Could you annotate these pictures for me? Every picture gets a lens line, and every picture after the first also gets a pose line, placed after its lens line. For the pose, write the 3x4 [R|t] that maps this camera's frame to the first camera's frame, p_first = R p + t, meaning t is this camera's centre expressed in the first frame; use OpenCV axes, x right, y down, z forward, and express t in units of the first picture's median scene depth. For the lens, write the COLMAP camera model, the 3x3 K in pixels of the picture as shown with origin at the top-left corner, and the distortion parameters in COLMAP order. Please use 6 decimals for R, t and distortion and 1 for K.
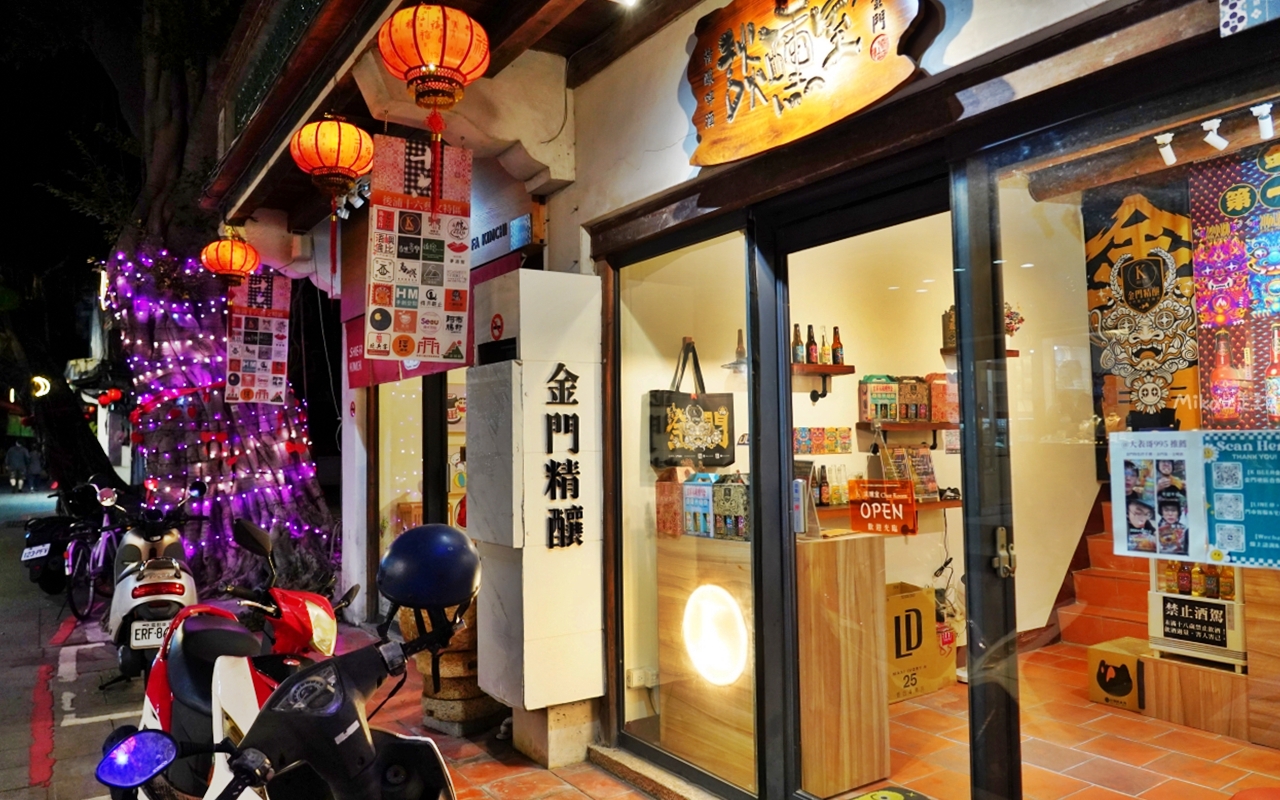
lens RADIAL K [[891.0, 0, 640.0], [0, 891.0, 400.0], [0, 0, 1]] dist [-0.032321, 0.030178]
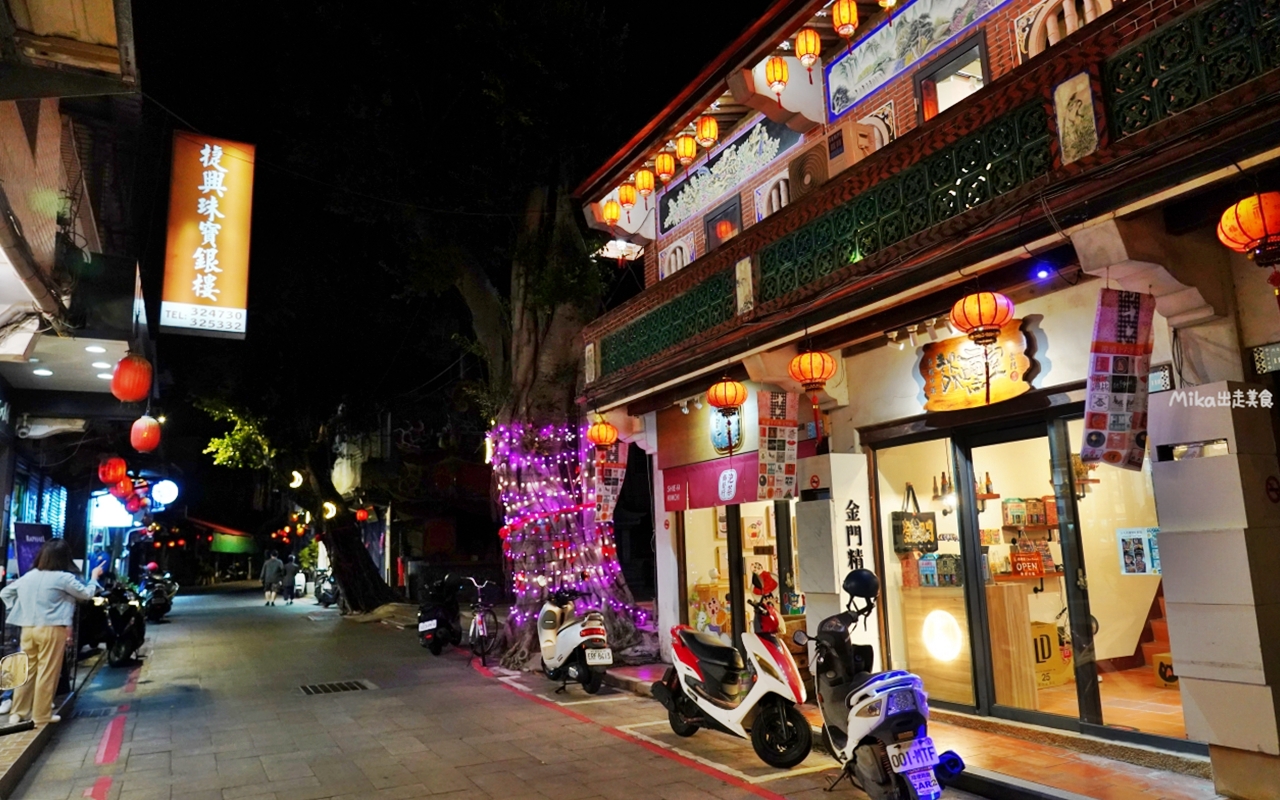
lens RADIAL K [[891.0, 0, 640.0], [0, 891.0, 400.0], [0, 0, 1]] dist [-0.032321, 0.030178]
pose [[0.993620, -0.036120, -0.106841, -0.286784], [0.023070, 0.992391, -0.120949, -0.028352], [0.110397, 0.117713, 0.986892, -0.880204]]
